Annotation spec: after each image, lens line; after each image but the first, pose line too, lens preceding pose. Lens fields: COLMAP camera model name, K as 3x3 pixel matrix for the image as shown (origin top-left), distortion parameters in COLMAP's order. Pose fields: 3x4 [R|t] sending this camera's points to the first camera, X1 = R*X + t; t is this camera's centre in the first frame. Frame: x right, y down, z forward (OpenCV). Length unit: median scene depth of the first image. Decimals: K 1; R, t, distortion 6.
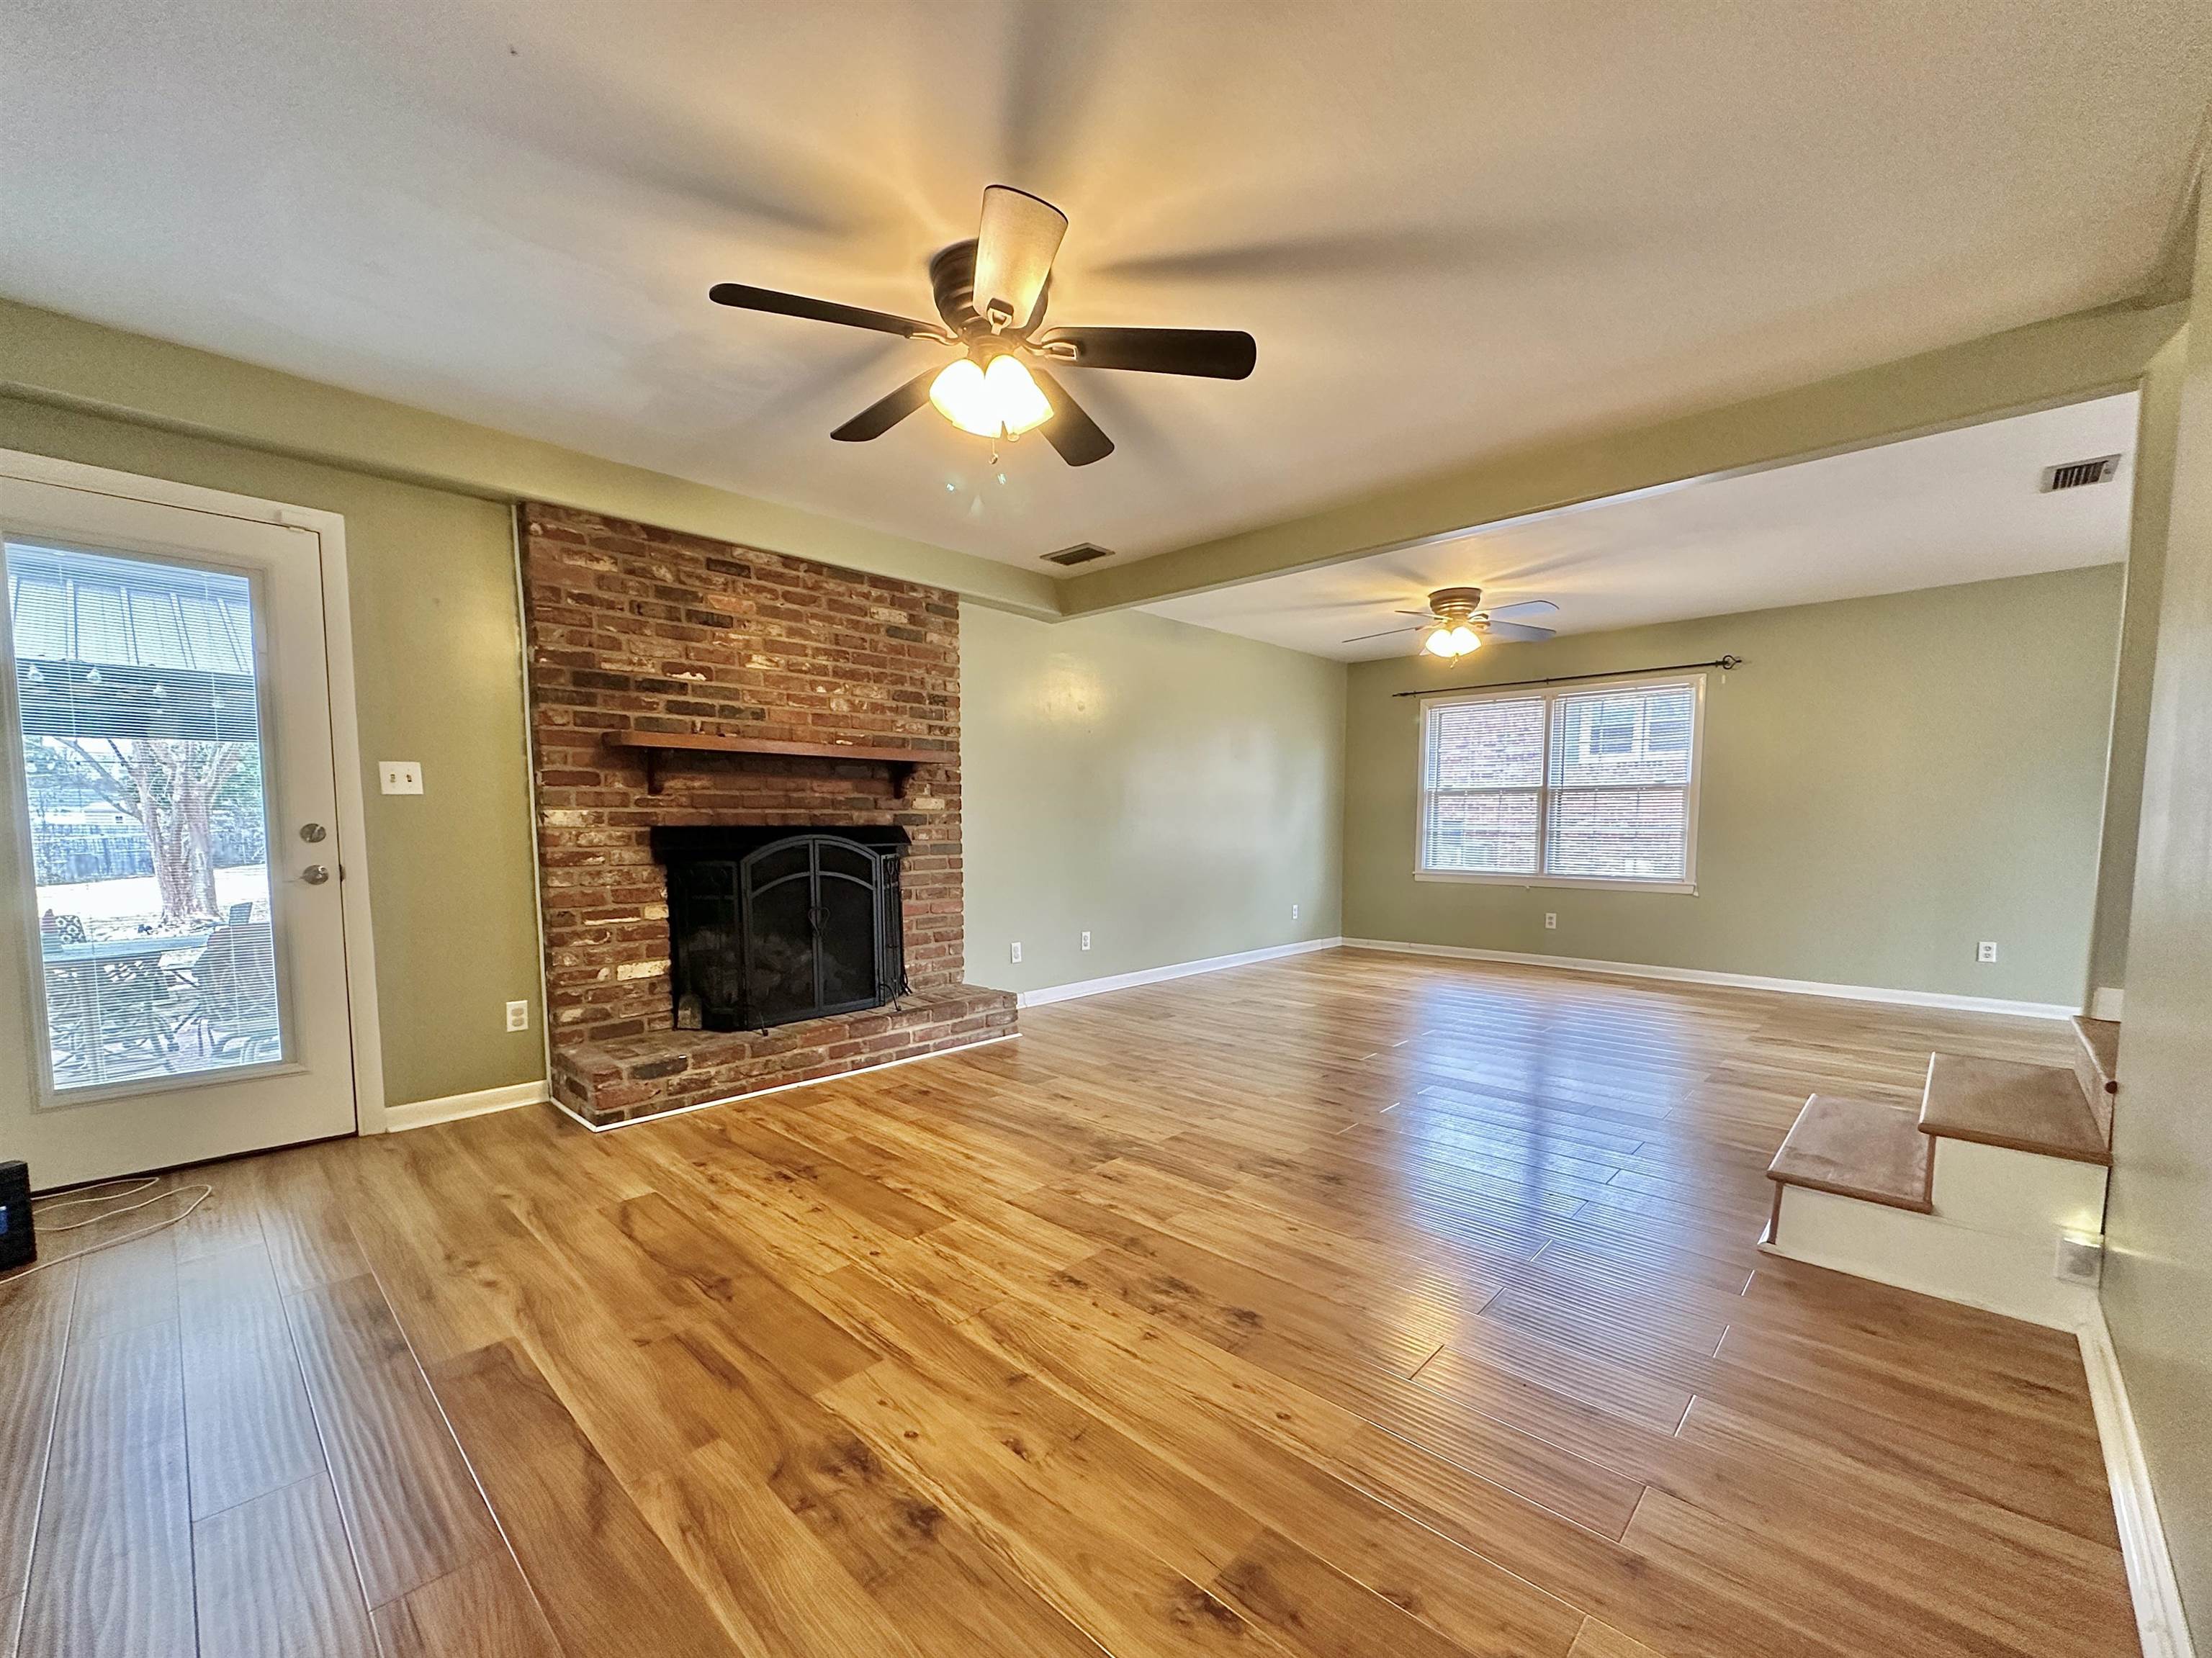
lens RADIAL K [[891.4, 0, 1057.0], [0, 891.4, 897.9], [0, 0, 1]] dist [0.002085, 0.000141]
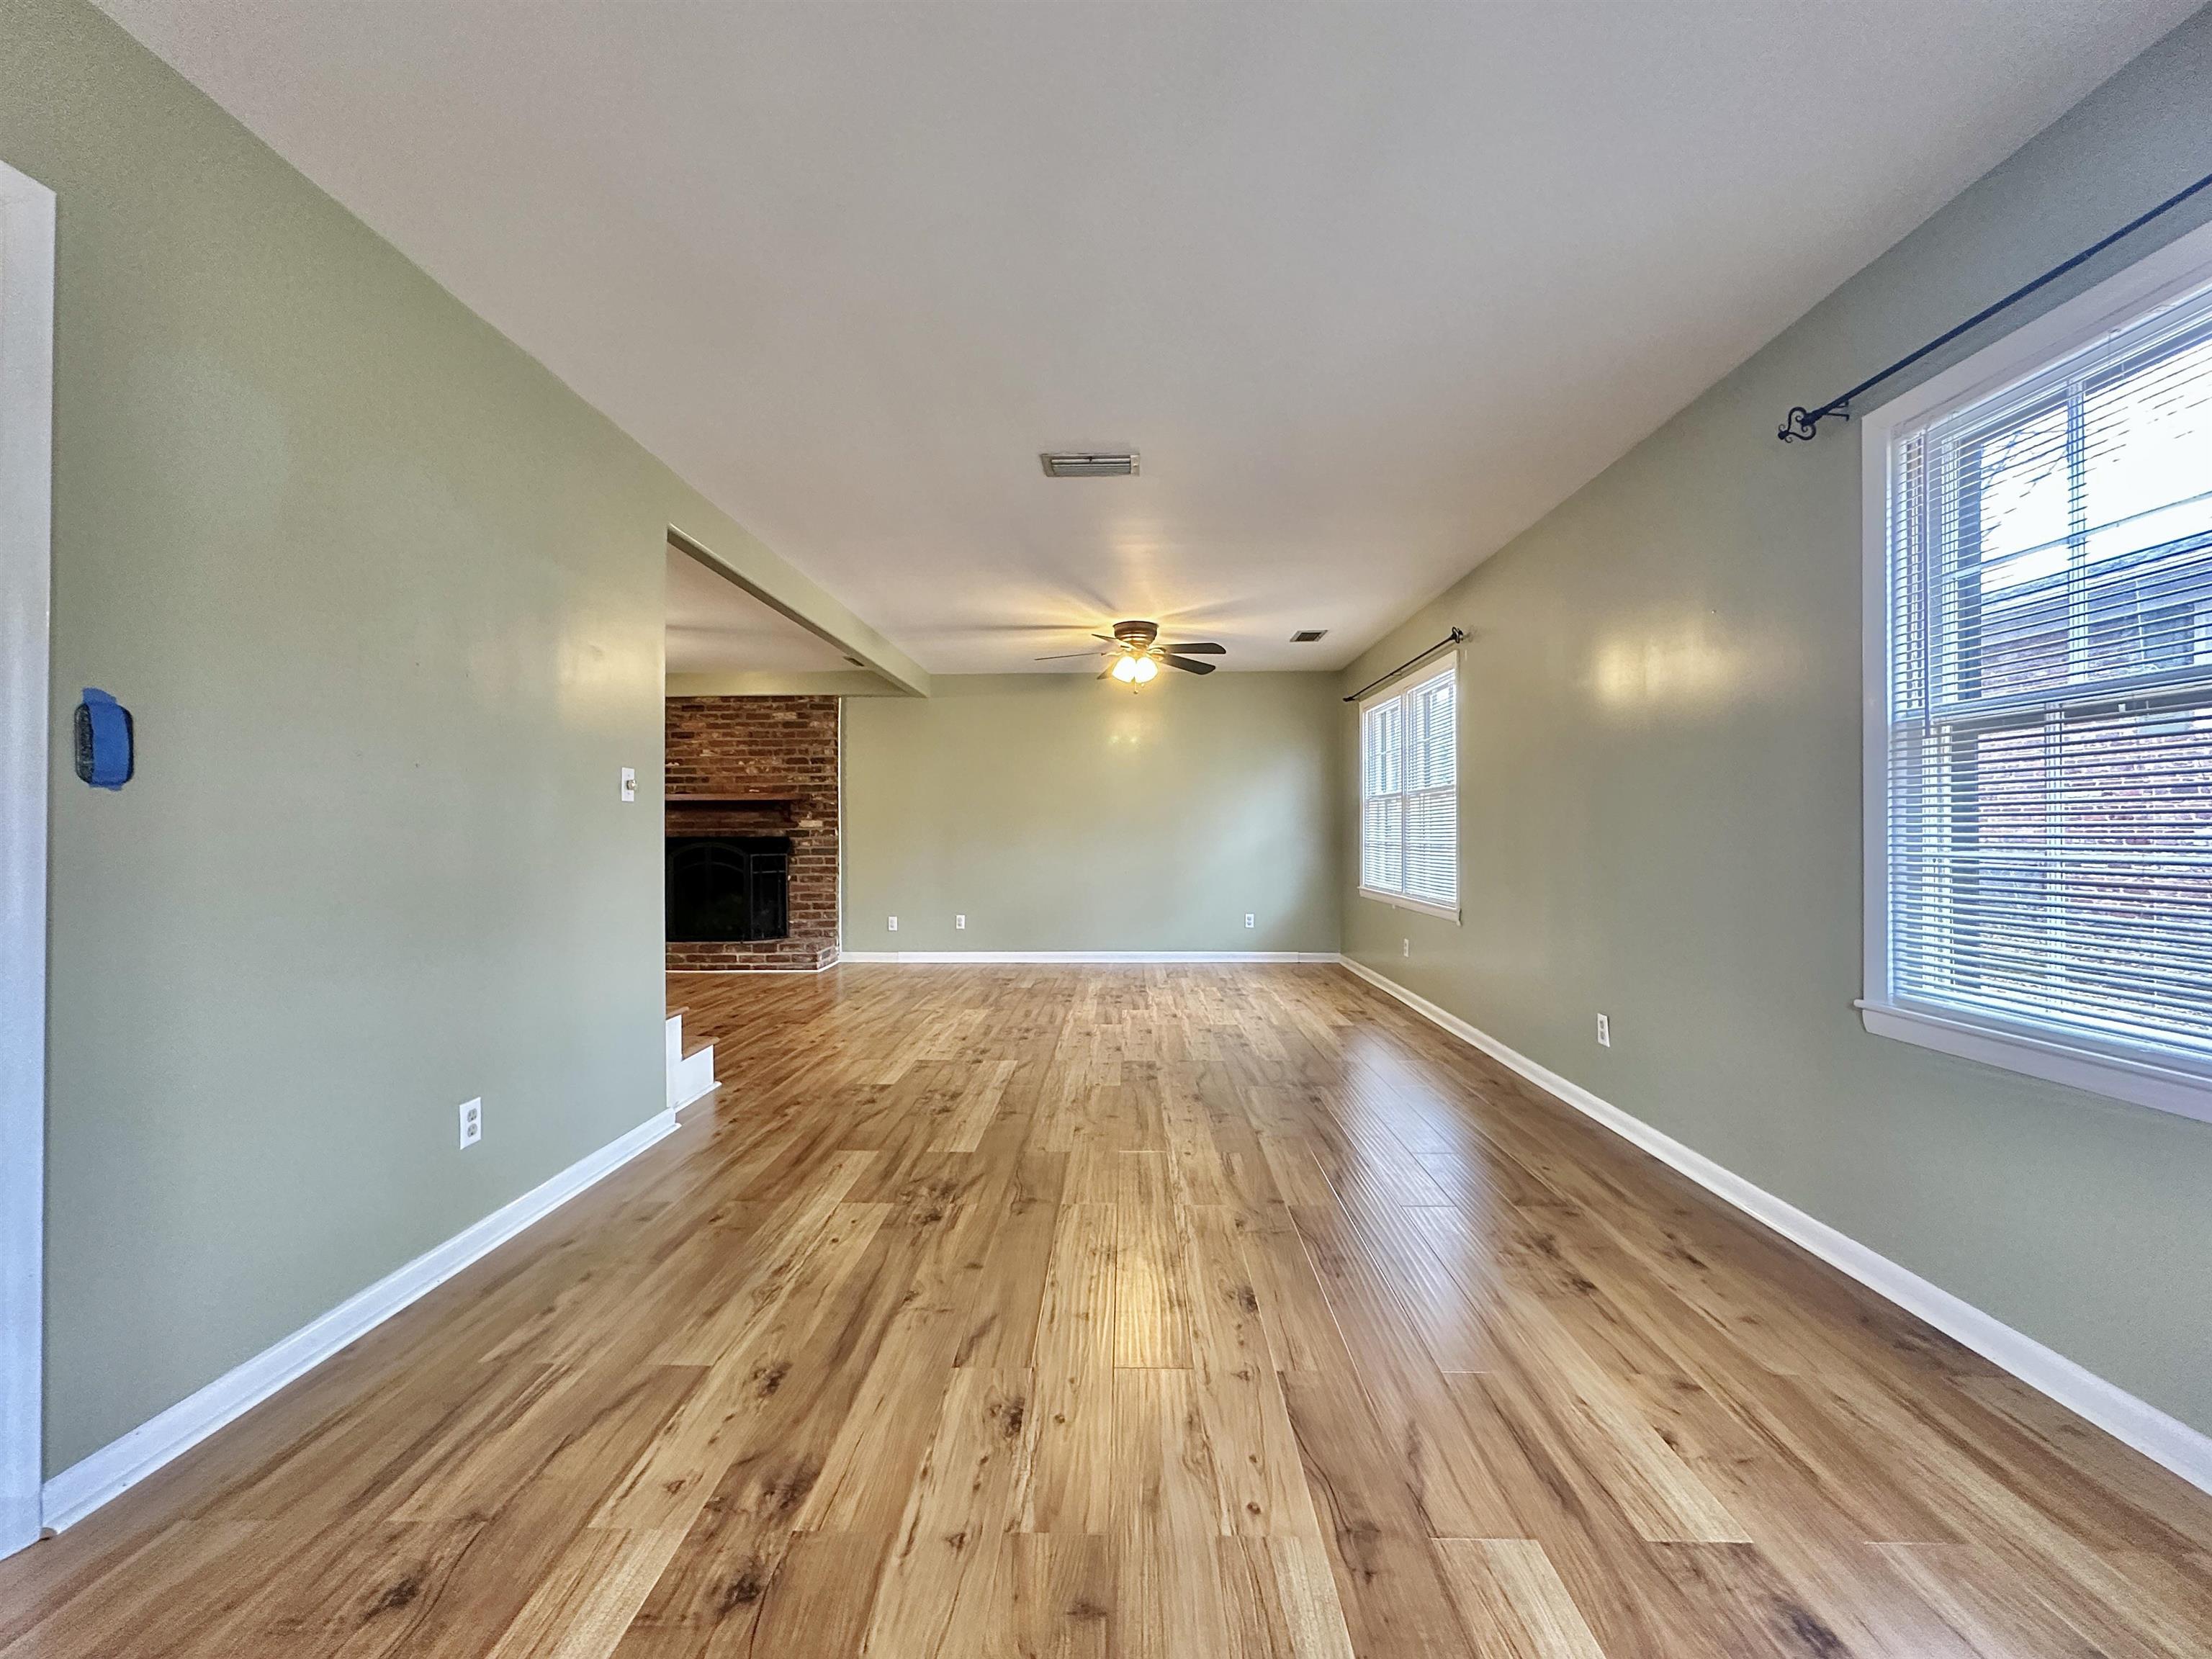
lens RADIAL K [[891.5, 0, 1107.5], [0, 891.5, 825.3], [0, 0, 1]] dist [0.002085, 0.000141]
pose [[0.696605, -0.010089, -0.717384, 1.472443], [-0.056634, 0.996008, -0.069000, -0.021480], [0.715217, 0.088694, 0.693252, 0.264192]]
